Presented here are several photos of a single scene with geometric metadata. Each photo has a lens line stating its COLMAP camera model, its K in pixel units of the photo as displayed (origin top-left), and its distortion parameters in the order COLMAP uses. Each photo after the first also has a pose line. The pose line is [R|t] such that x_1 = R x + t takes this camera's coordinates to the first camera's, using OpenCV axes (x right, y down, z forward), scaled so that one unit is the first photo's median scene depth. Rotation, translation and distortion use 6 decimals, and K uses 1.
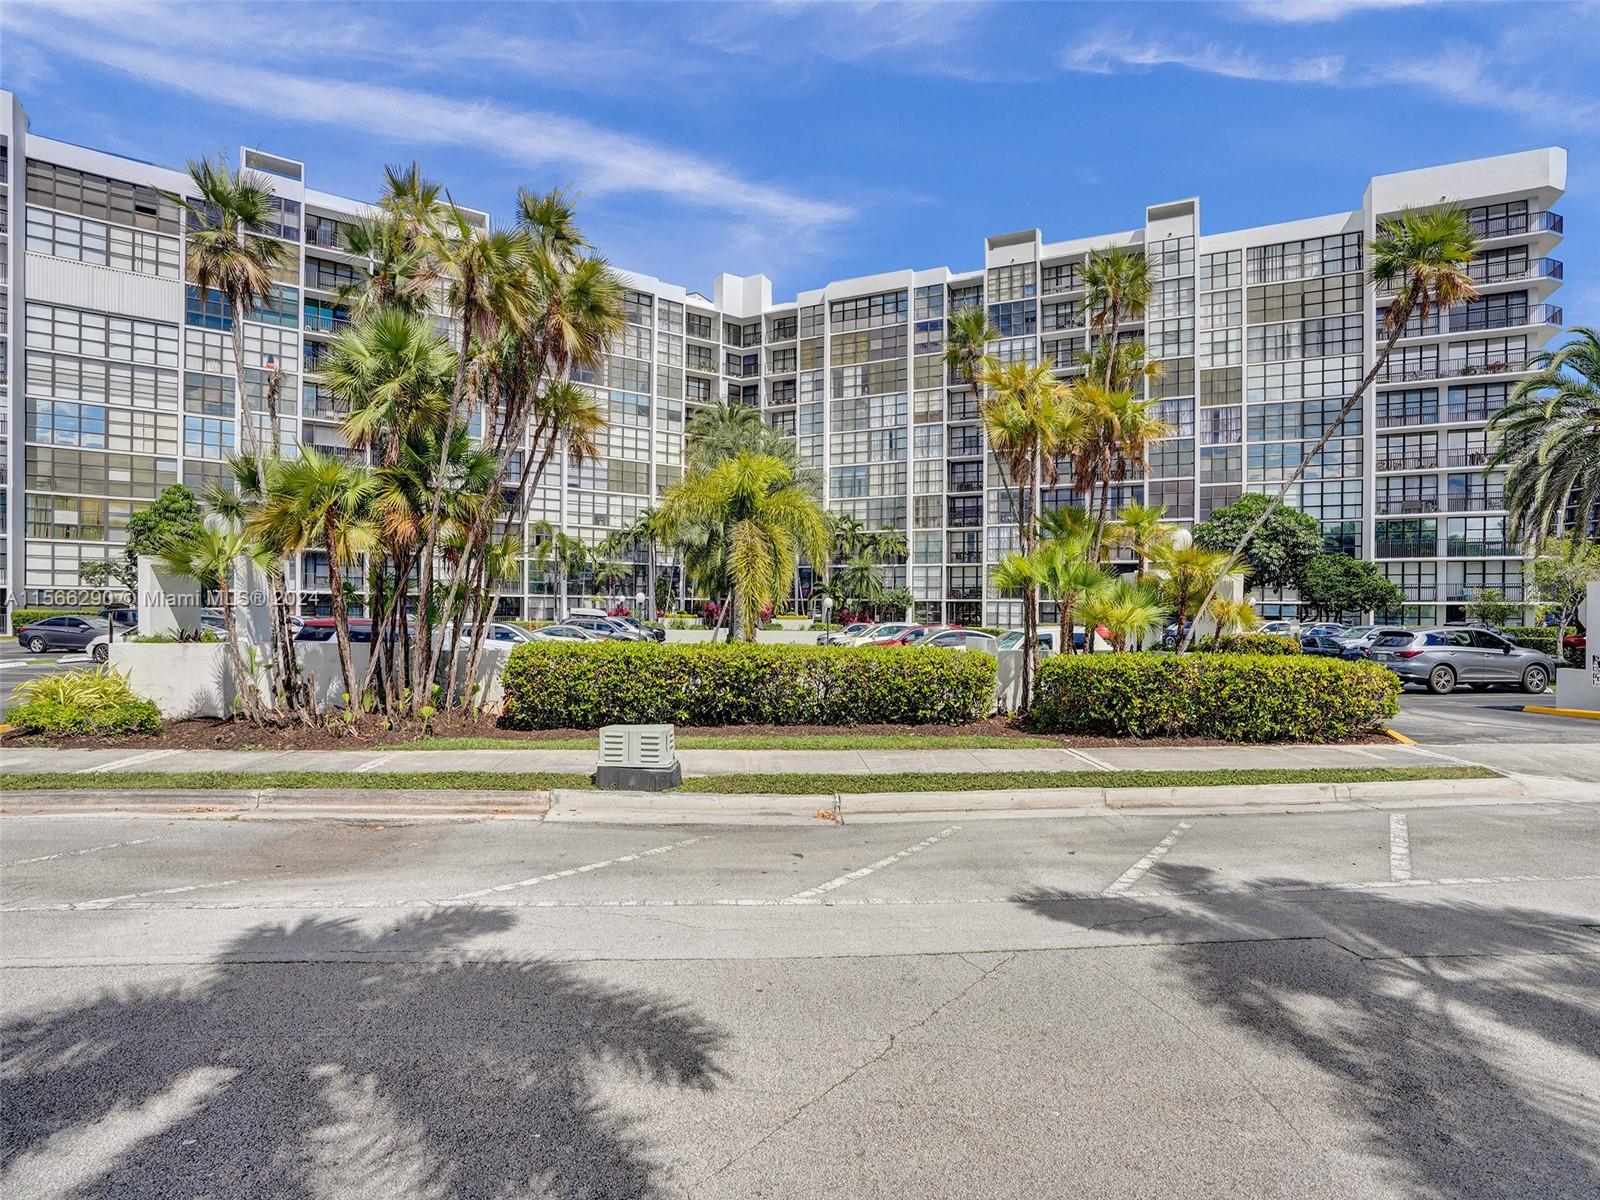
lens RADIAL K [[755.5, 0, 798.8], [0, 755.5, 605.6], [0, 0, 1]] dist [-0.051063, 0.022384]
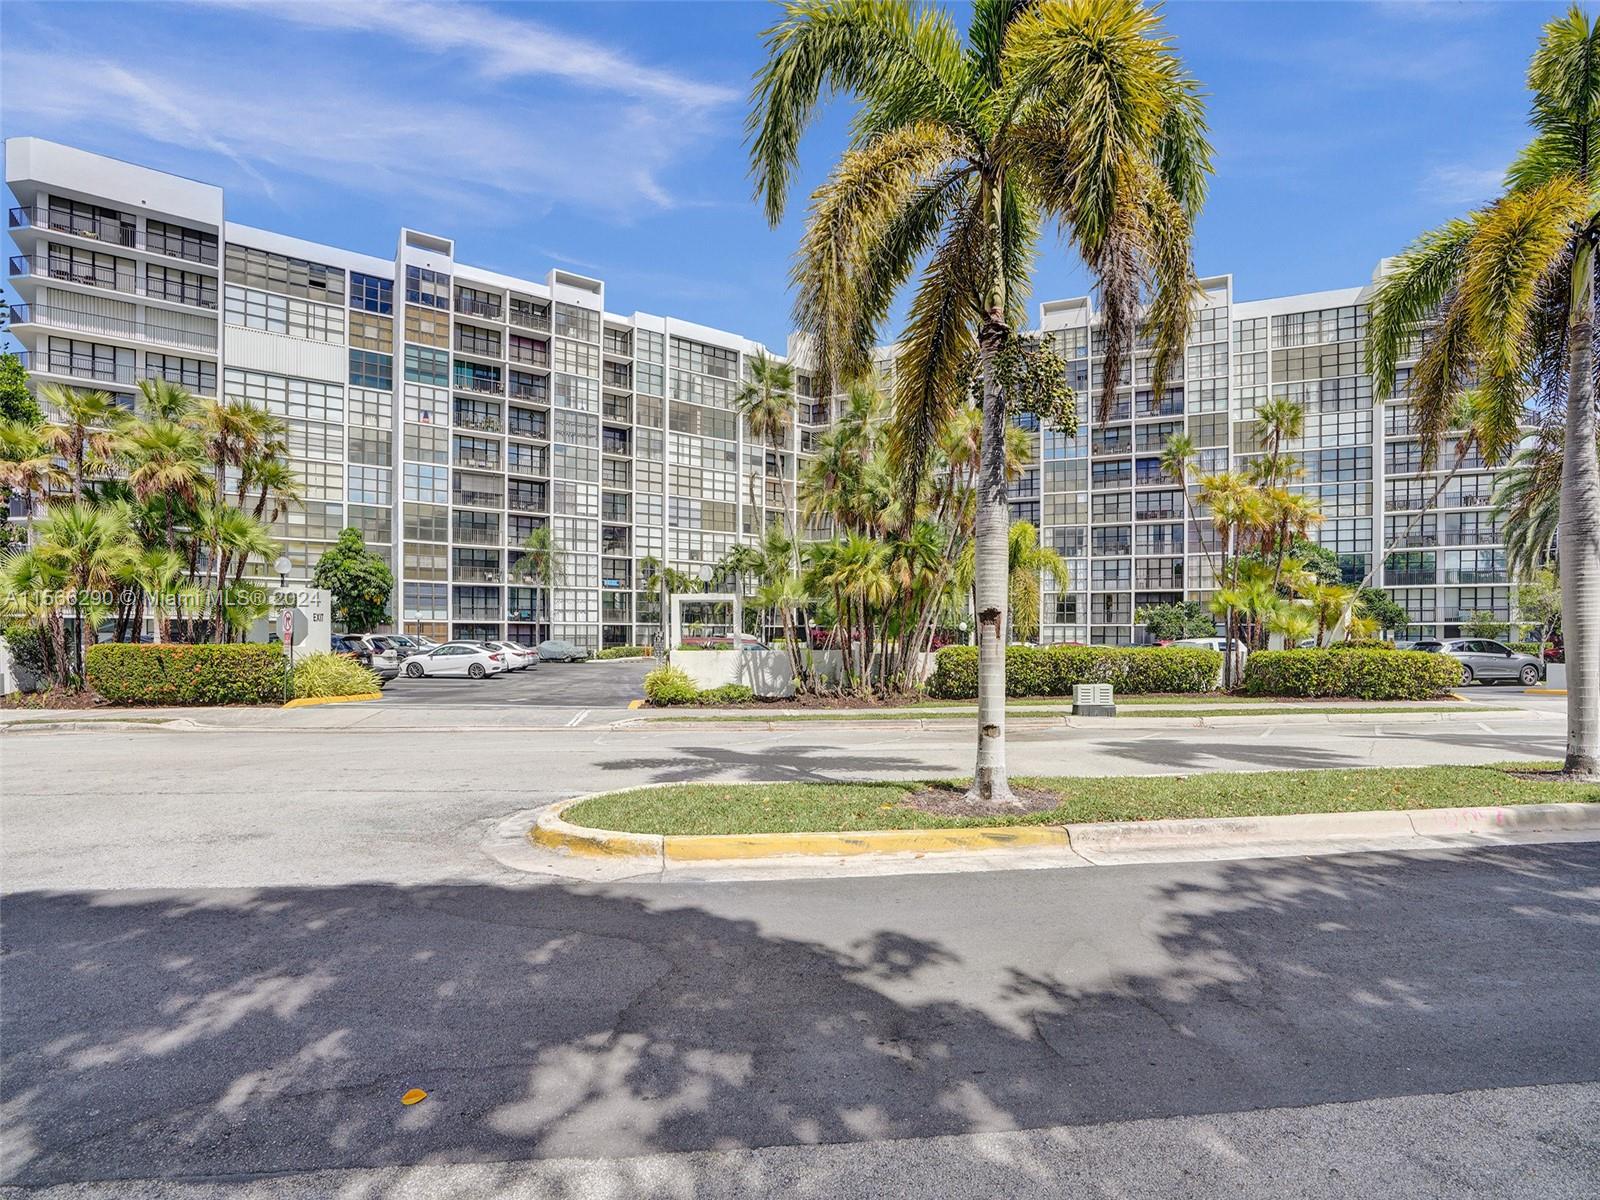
lens RADIAL K [[755.5, 0, 797.4], [0, 755.5, 641.5], [0, 0, 1]] dist [-0.051063, 0.022384]
pose [[0.999707, -0.008210, 0.022773, -0.172887], [0.008039, 0.999939, 0.007587, 0.007331], [-0.022834, -0.007401, 0.999712, -0.144997]]
